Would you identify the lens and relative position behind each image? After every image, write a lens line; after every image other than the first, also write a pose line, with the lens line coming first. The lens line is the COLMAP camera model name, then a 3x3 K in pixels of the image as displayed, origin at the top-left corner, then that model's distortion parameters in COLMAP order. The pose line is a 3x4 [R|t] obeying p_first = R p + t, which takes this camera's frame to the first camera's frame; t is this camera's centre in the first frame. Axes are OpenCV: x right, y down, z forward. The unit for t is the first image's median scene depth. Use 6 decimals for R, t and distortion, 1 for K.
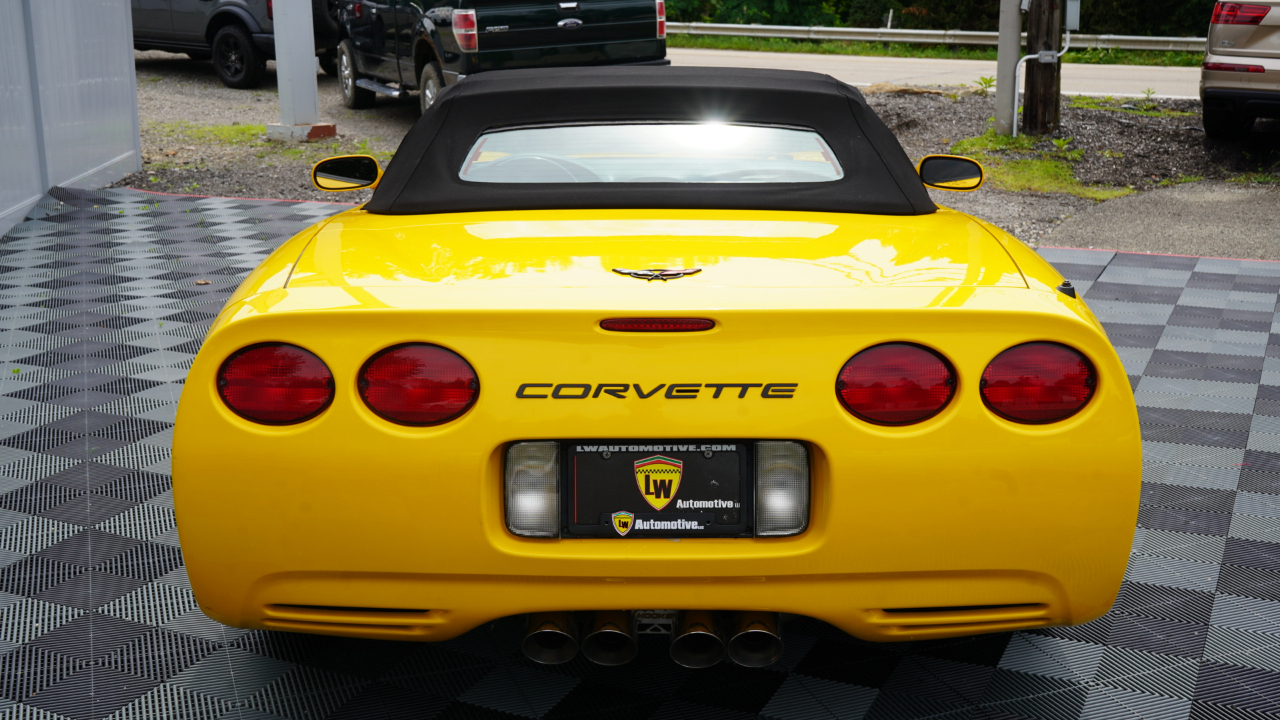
lens RADIAL K [[1482.5, 0, 642.4], [0, 1482.5, 363.4], [0, 0, 1]] dist [0.009939, -0.000192]
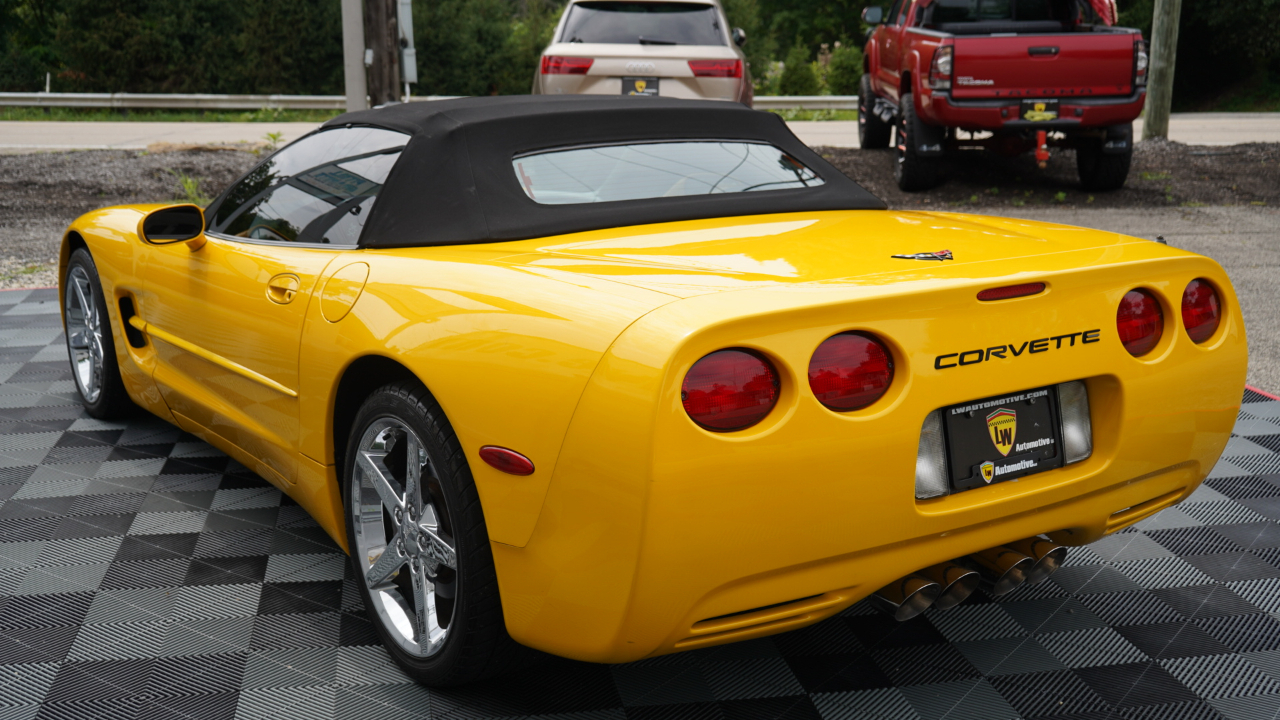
lens RADIAL K [[1449.1, 0, 646.3], [0, 1449.1, 360.3], [0, 0, 1]] dist [0.017818, 0.000488]
pose [[0.820805, -0.120921, 0.558263, -0.204073], [0.143755, 0.989609, 0.002991, -0.004183], [-0.552823, 0.077798, 0.829659, 0.054171]]
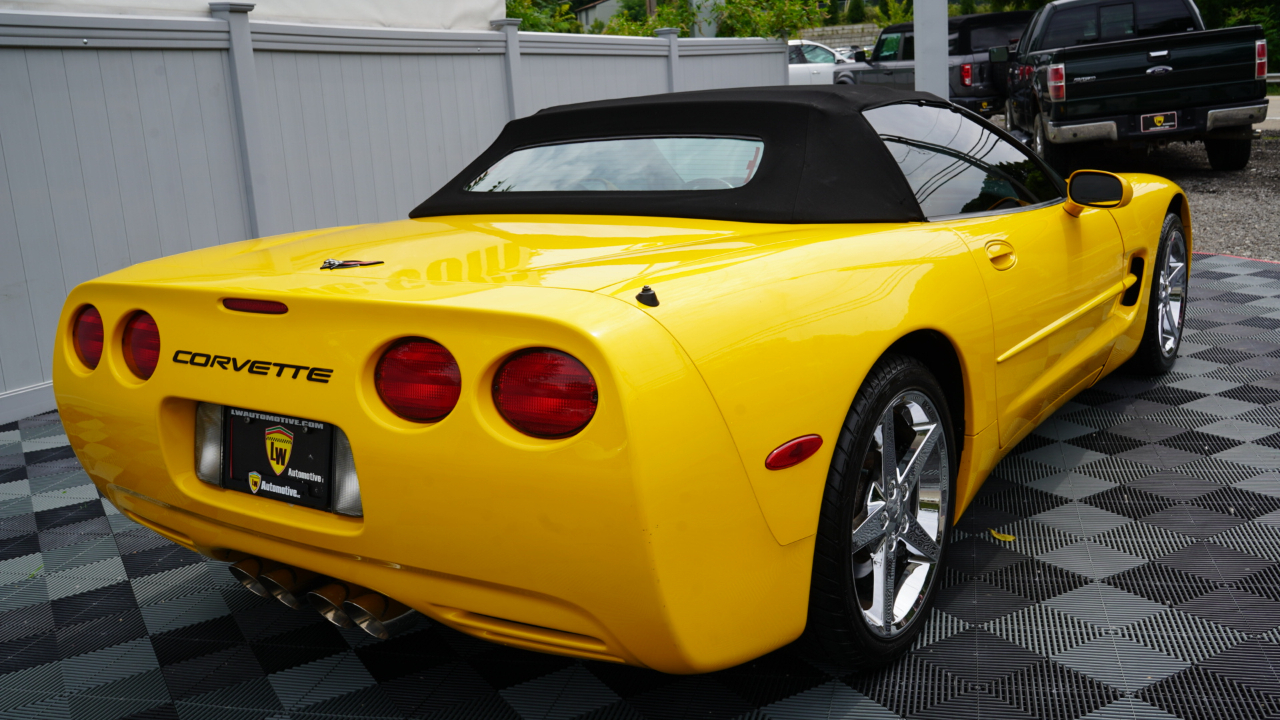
lens RADIAL K [[1170.0, 0, 643.8], [0, 1170.0, 362.6], [0, 0, 1]] dist [-0.000601, 0.012695]
pose [[0.813363, 0.080965, -0.576094, 0.178931], [-0.082889, 0.996294, 0.022993, -0.006704], [0.575821, 0.029051, 0.817060, 0.108591]]
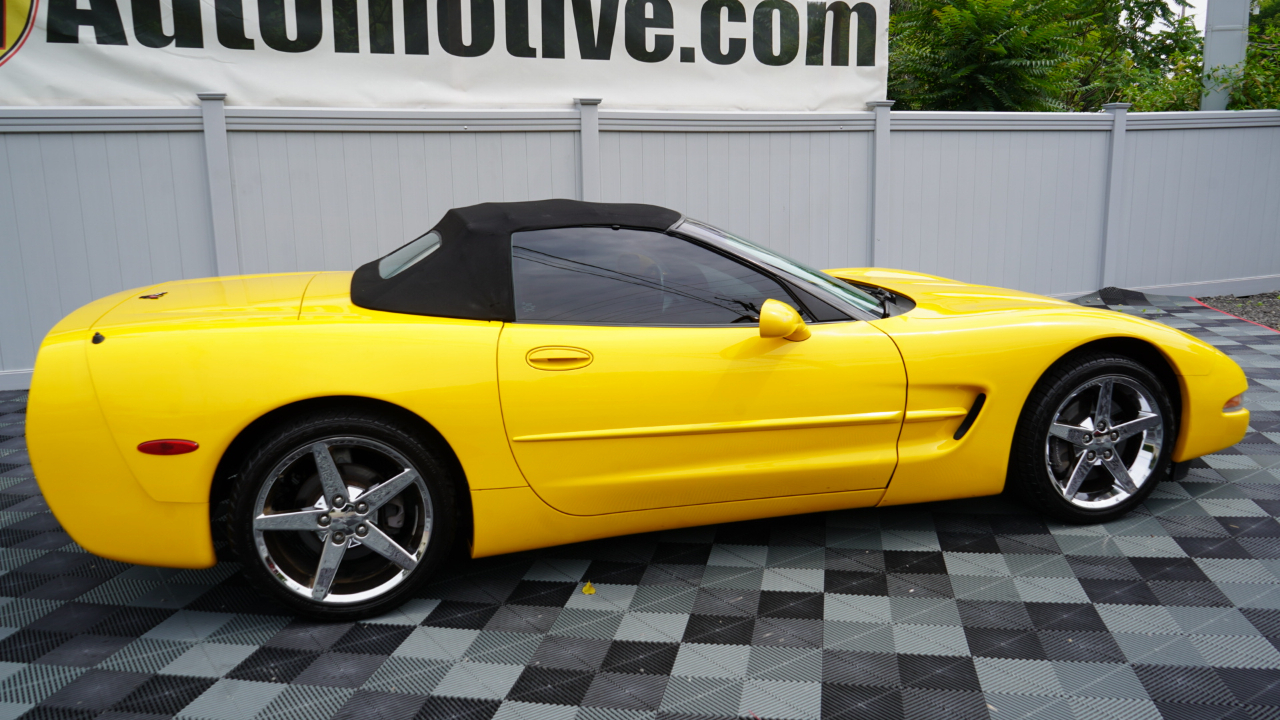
lens RADIAL K [[1031.2, 0, 635.9], [0, 1031.2, 359.5], [0, 0, 1]] dist [-0.005343, -0.002044]
pose [[0.231177, 0.184008, -0.955352, 0.380288], [-0.220097, 0.966386, 0.132874, -0.077445], [0.947689, 0.179552, 0.263906, 0.324230]]
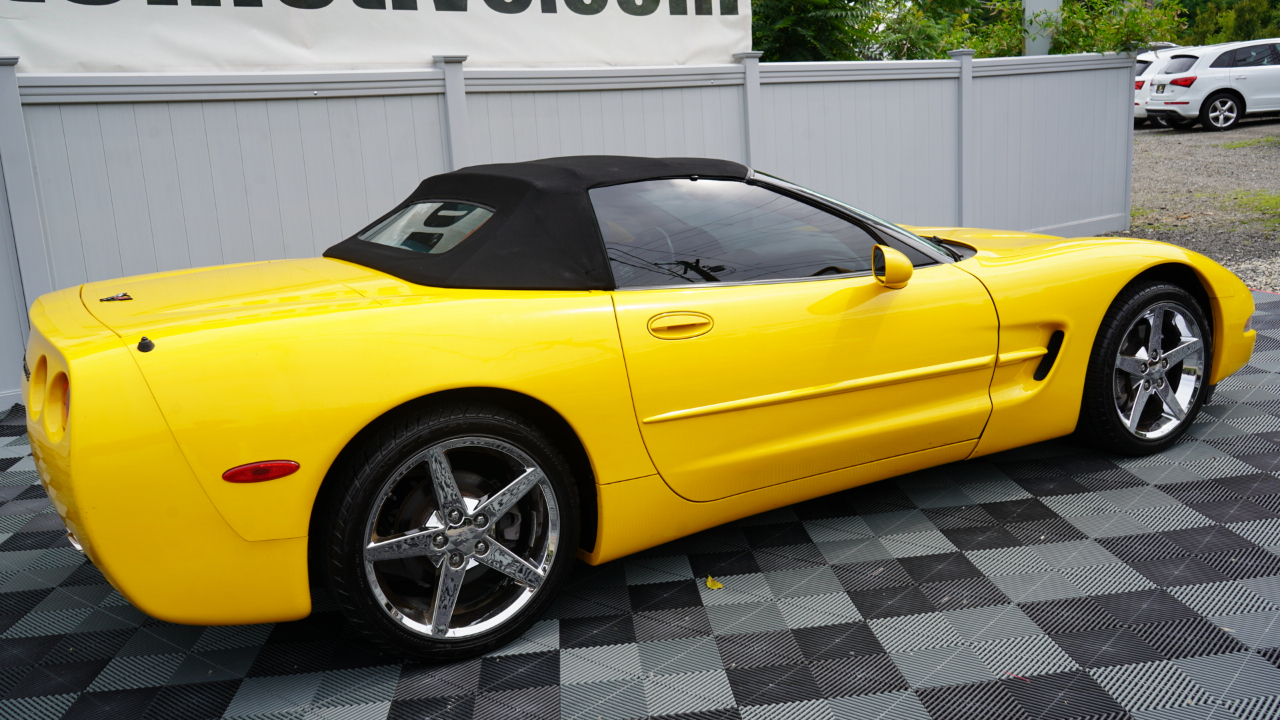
lens RADIAL K [[1148.0, 0, 637.3], [0, 1148.0, 359.5], [0, 0, 1]] dist [0.004317, 0.005685]
pose [[0.476333, 0.150277, -0.866328, 0.339718], [-0.157153, 0.983972, 0.084277, -0.047244], [0.865107, 0.096002, 0.492315, 0.227496]]
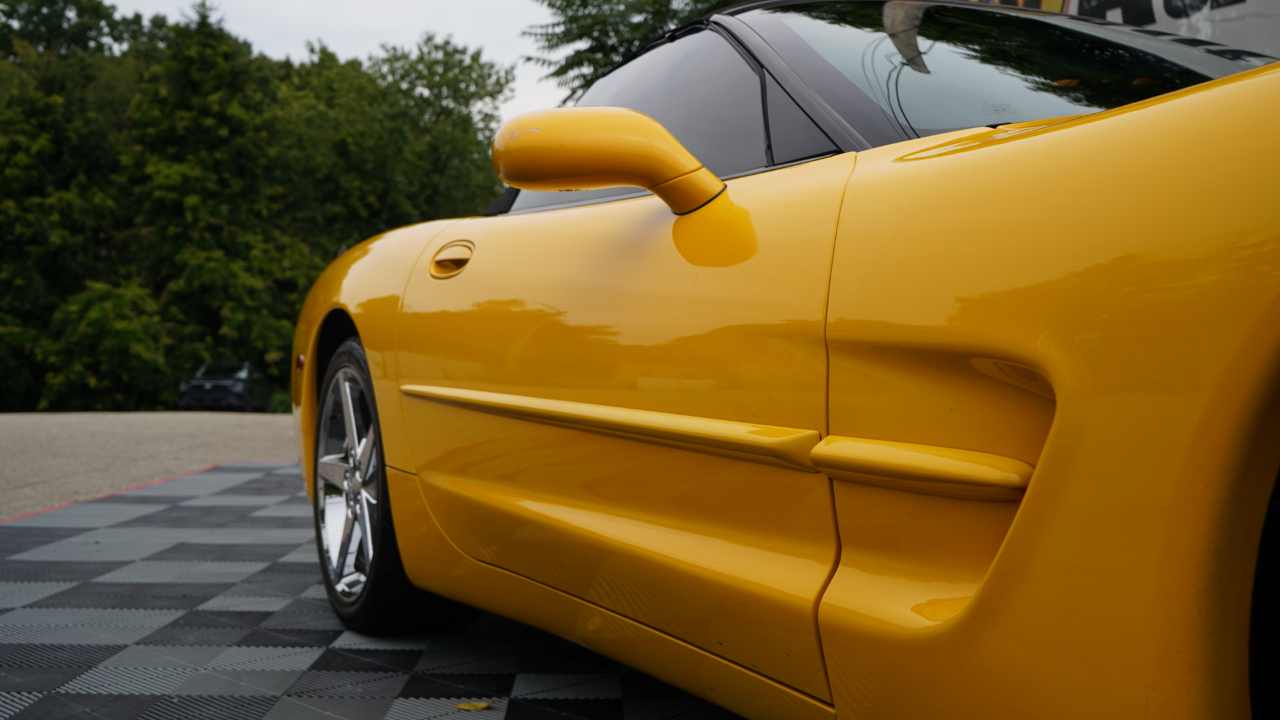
lens RADIAL K [[1298.7, 0, 638.5], [0, 1298.7, 357.0], [0, 0, 1]] dist [0.000766, 0.004193]
pose [[-0.899882, 0.006536, -0.436084, 0.157633], [-0.097271, 0.971694, 0.215287, -0.068498], [0.425147, 0.236151, -0.873775, 0.590820]]
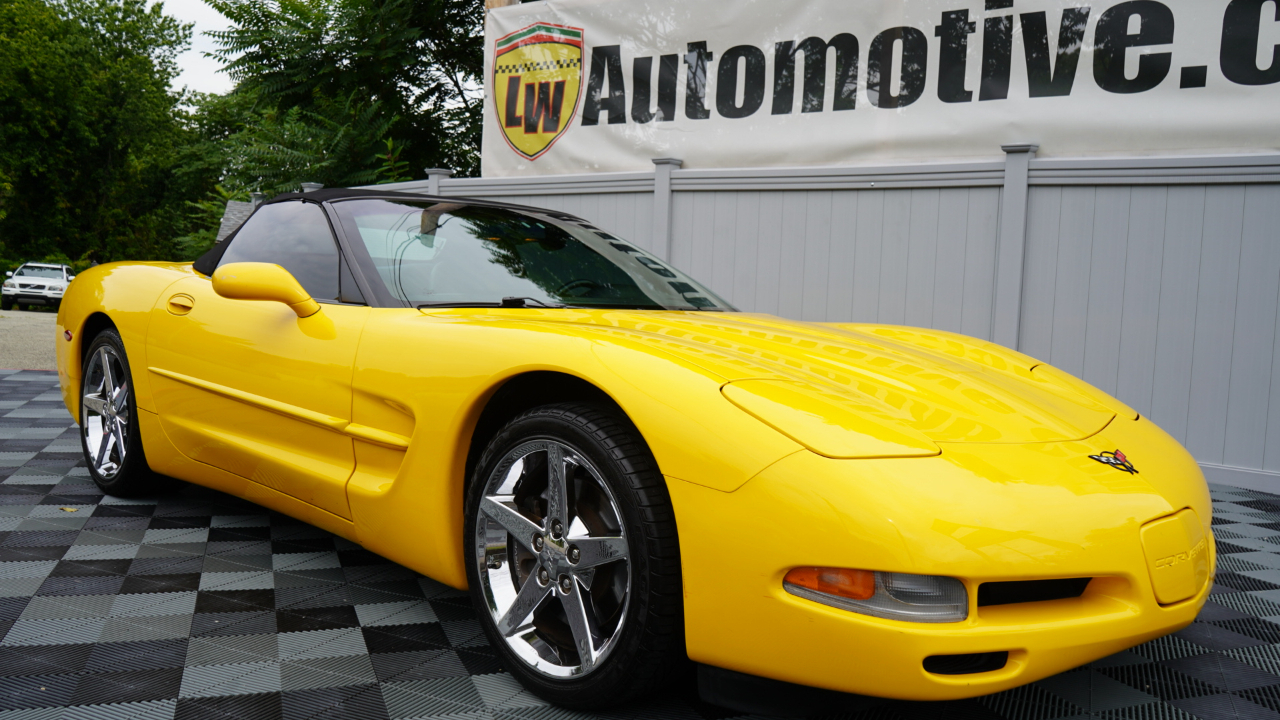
lens RADIAL K [[1019.9, 0, 639.4], [0, 1019.9, 360.1], [0, 0, 1]] dist [-0.016143, 0.009431]
pose [[-0.711559, 0.023403, -0.702237, 0.216382], [-0.211607, 0.945905, 0.245940, -0.129471], [0.670005, 0.323599, -0.668115, 0.707342]]
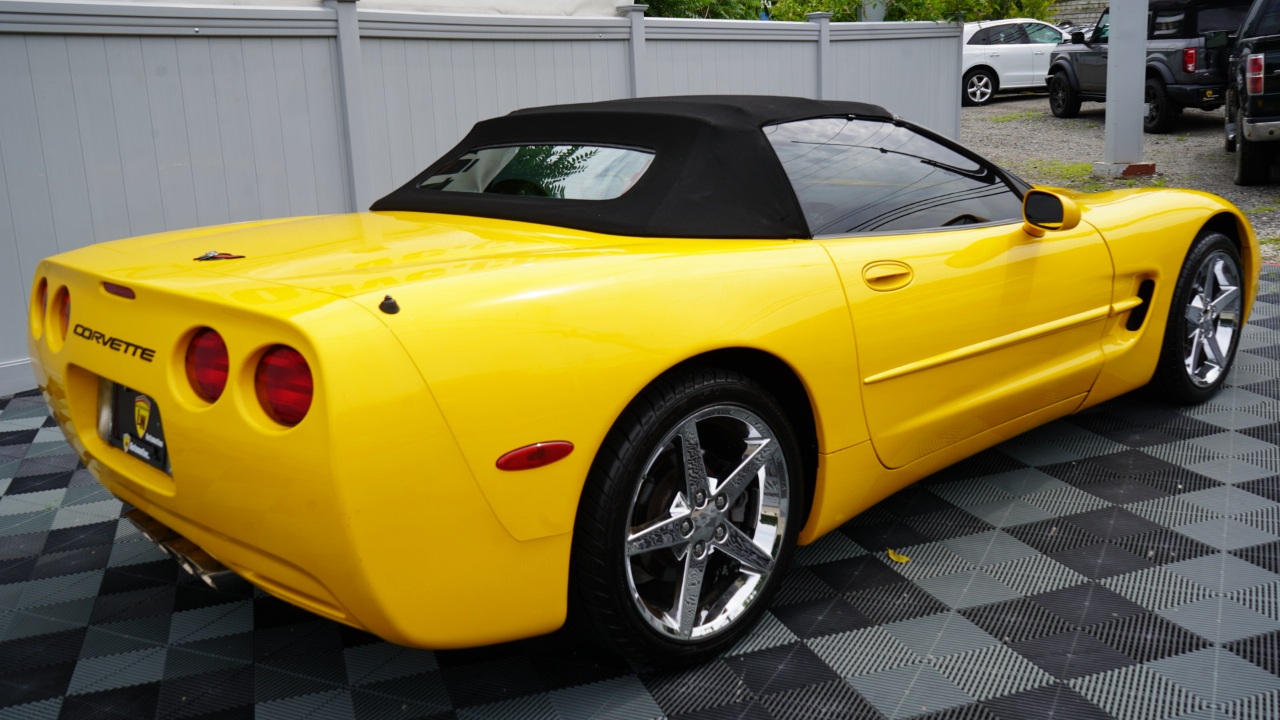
lens RADIAL K [[1194.7, 0, 640.5], [0, 1194.7, 357.7], [0, 0, 1]] dist [0.004464, 0.015942]
pose [[0.676812, 0.139651, -0.722788, 0.253196], [-0.140293, 0.988316, 0.059585, -0.022145], [0.722664, 0.061074, 0.688496, 0.147449]]
